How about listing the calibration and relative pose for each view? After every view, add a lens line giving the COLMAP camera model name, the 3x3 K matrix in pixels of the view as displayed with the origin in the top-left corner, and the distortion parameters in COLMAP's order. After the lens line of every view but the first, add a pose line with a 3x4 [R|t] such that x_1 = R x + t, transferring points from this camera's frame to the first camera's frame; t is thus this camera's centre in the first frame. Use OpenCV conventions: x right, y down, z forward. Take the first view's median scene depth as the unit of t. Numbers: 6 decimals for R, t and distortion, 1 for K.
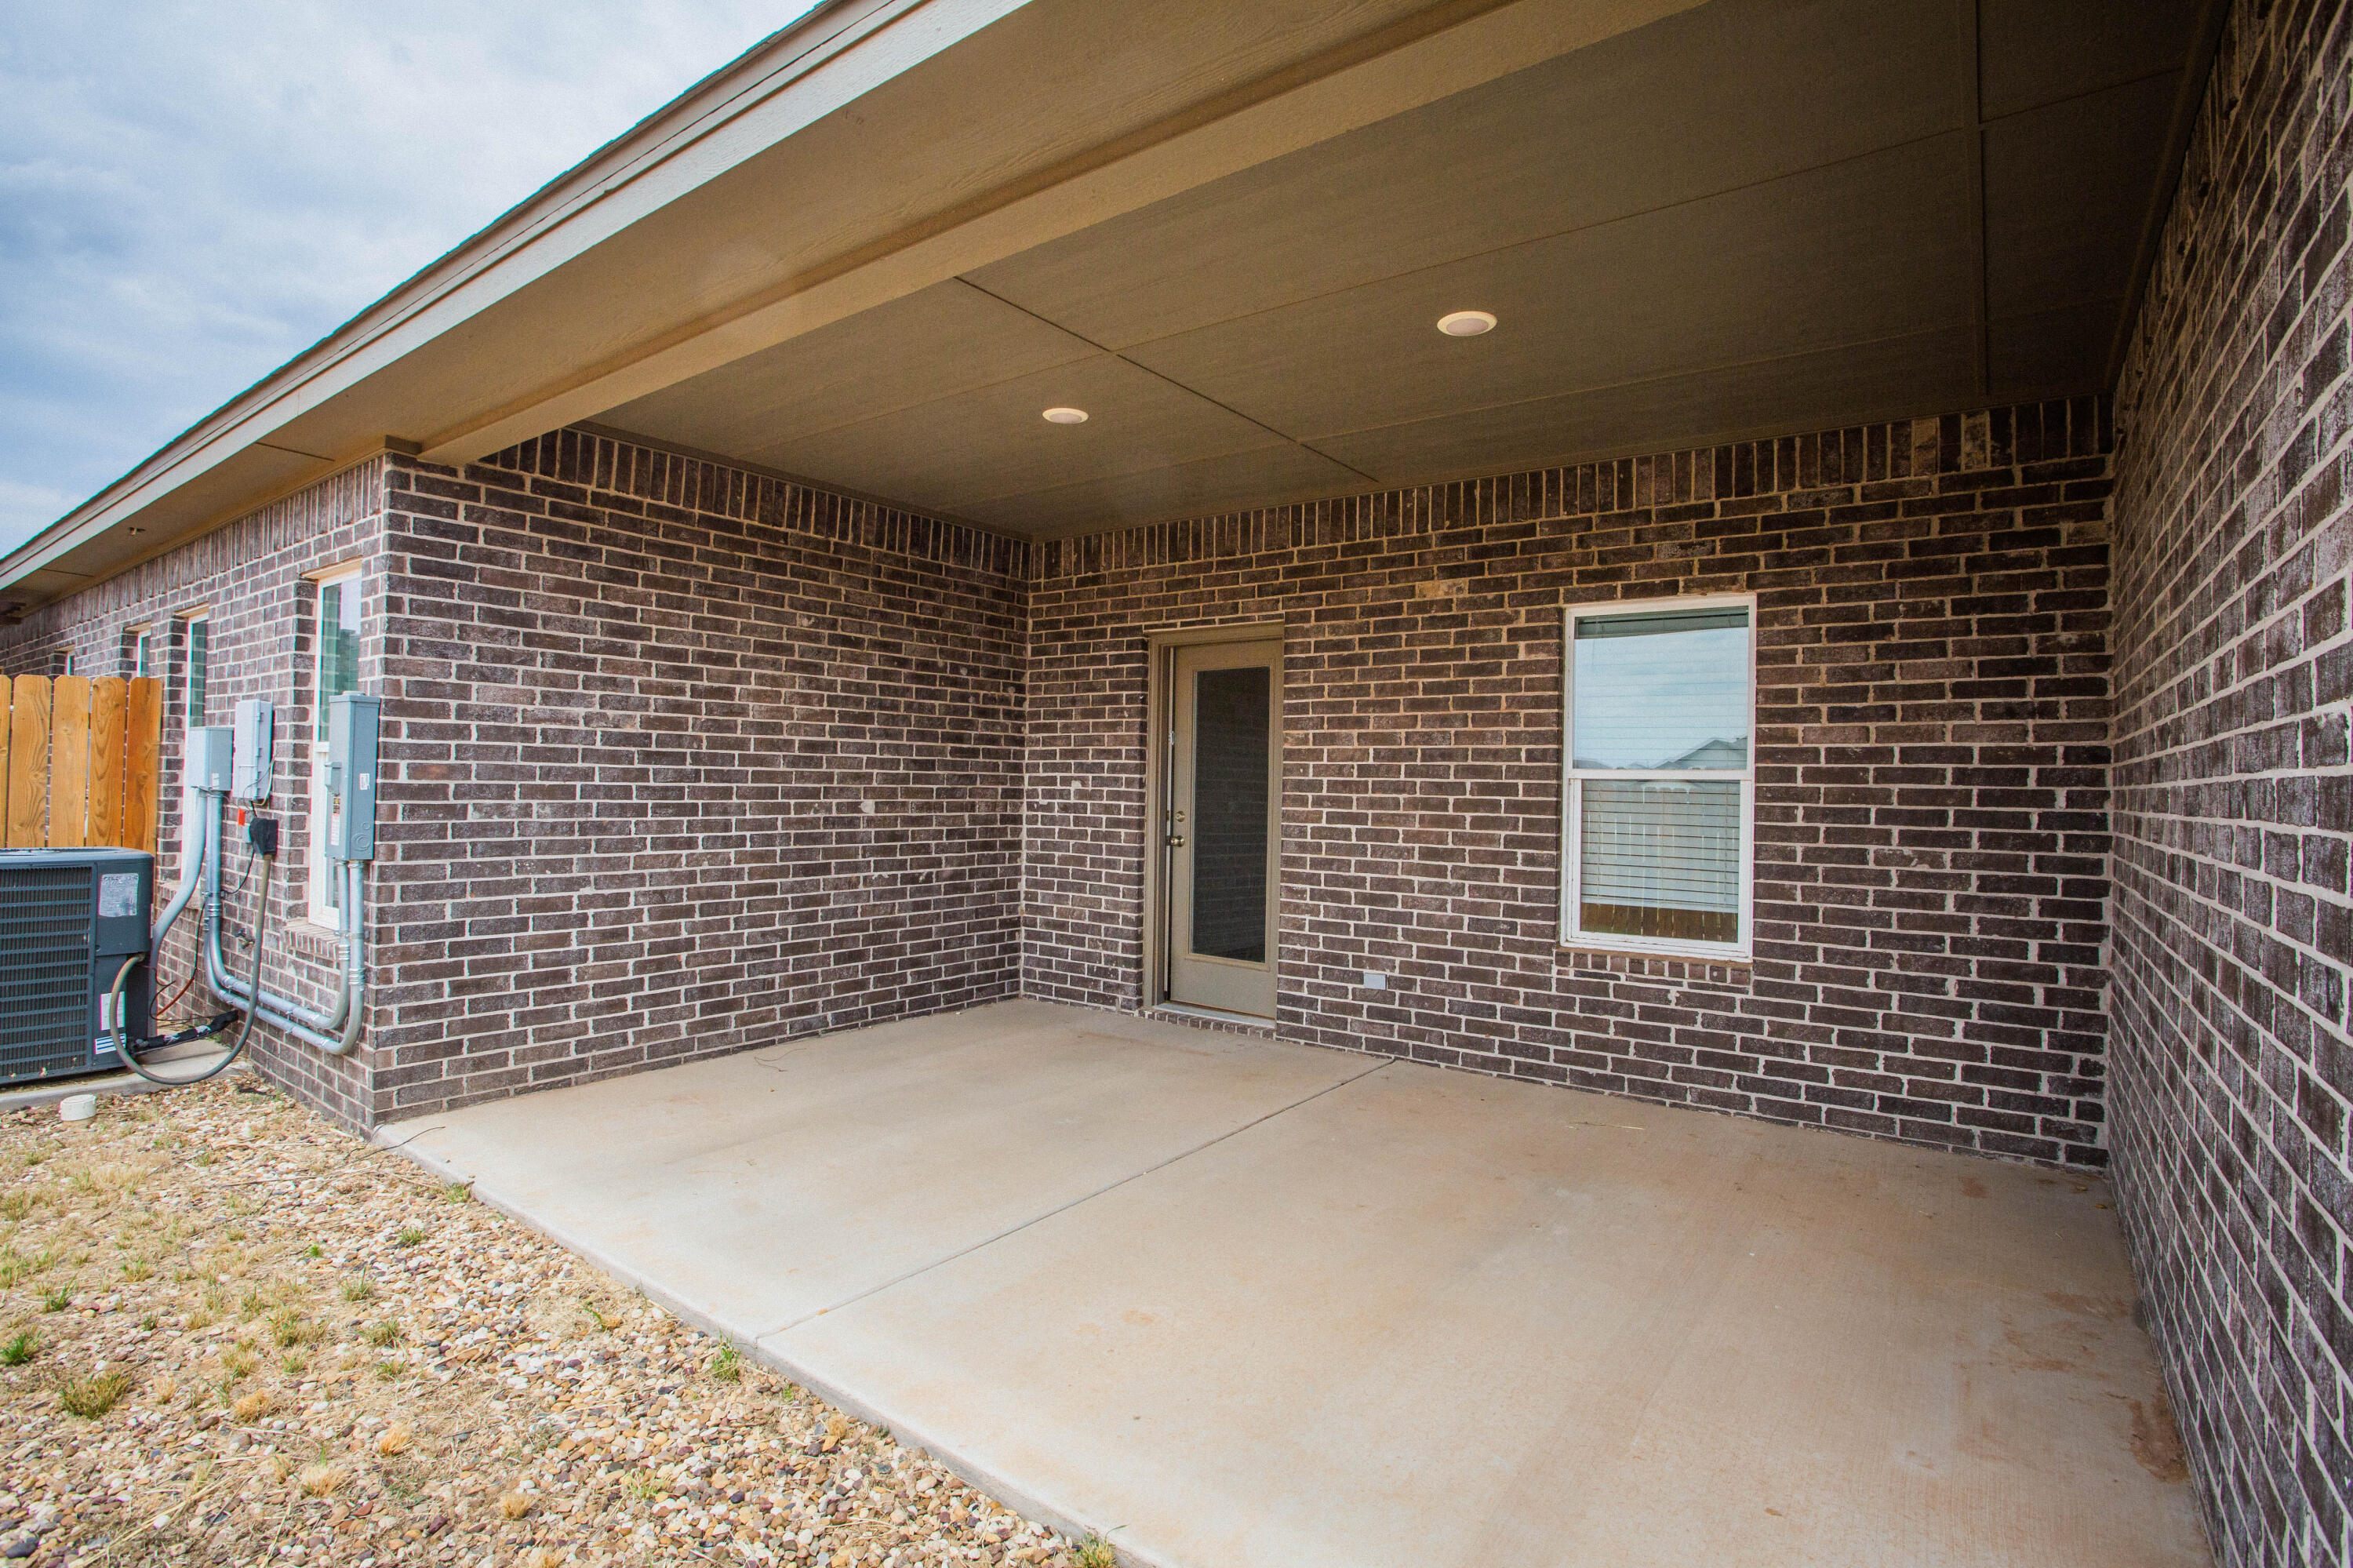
lens RADIAL K [[1134.8, 0, 1189.3], [0, 1134.8, 780.3], [0, 0, 1]] dist [-0.085140, 0.045122]
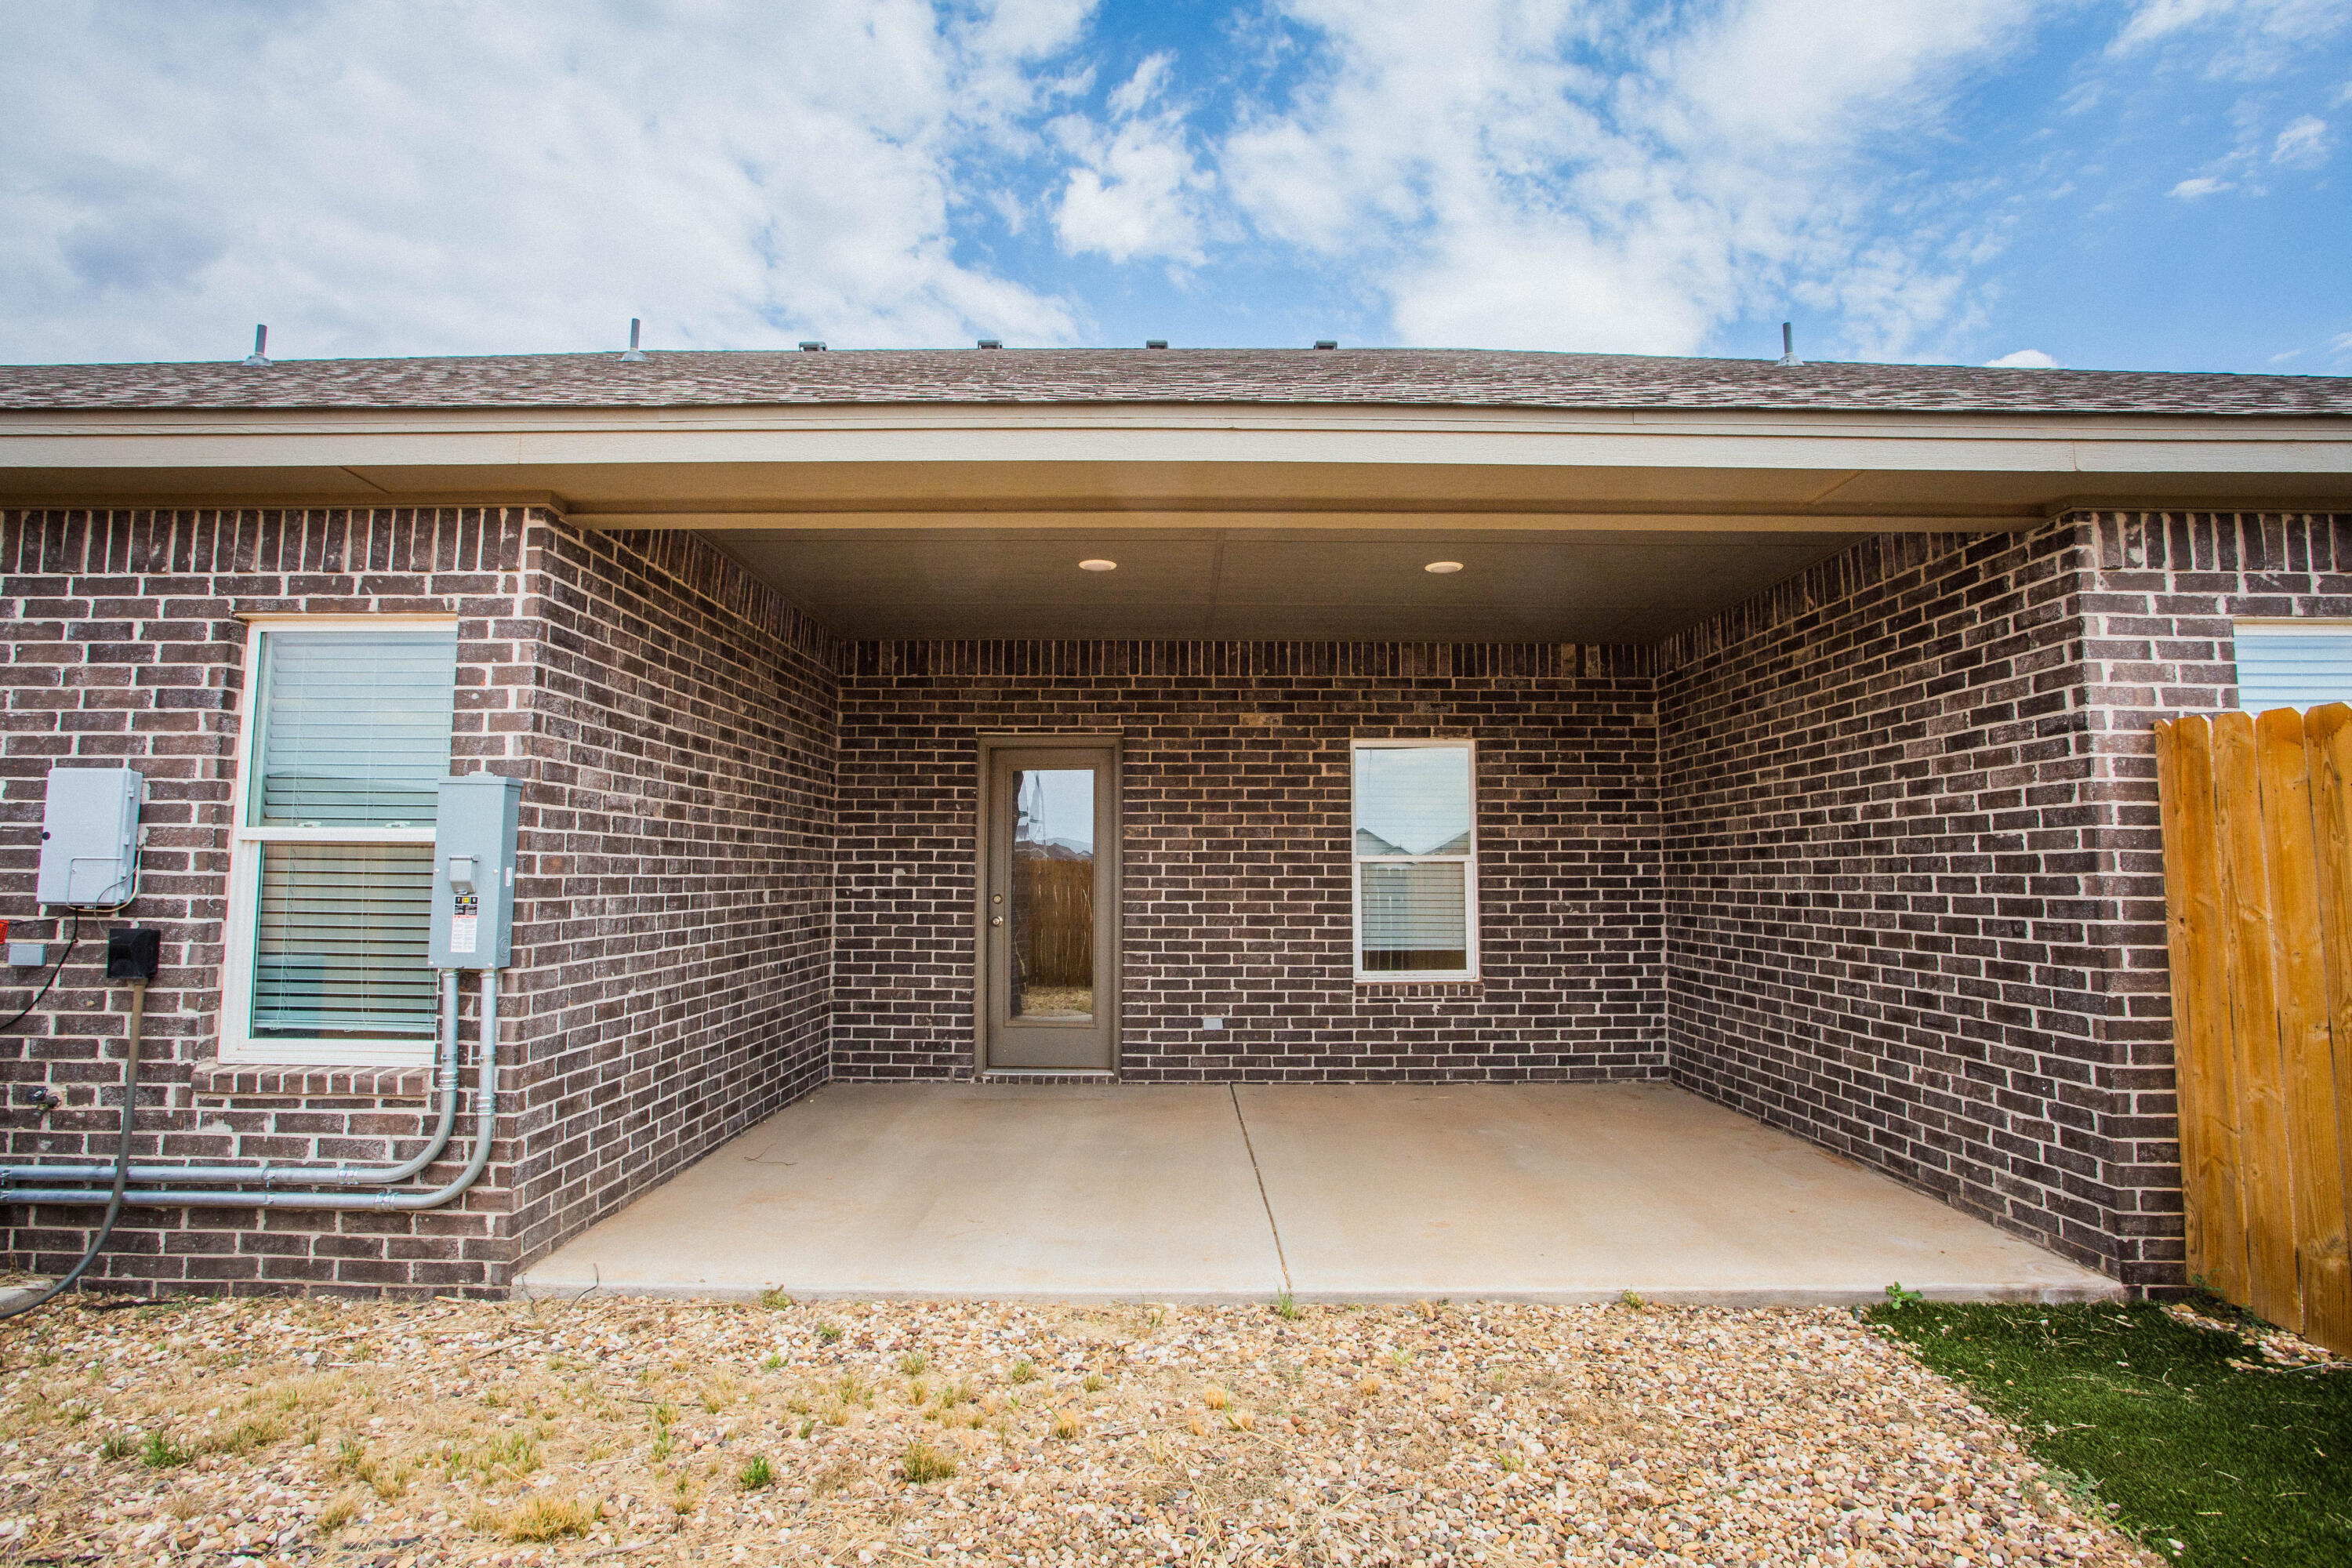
lens RADIAL K [[1134.3, 0, 1188.8], [0, 1134.3, 780.3], [0, 0, 1]] dist [-0.085140, 0.045122]
pose [[0.806743, 0.032796, 0.589992, -0.660188], [0.010754, 0.997478, -0.070152, -0.006147], [-0.590805, 0.062939, 0.804356, -0.021020]]
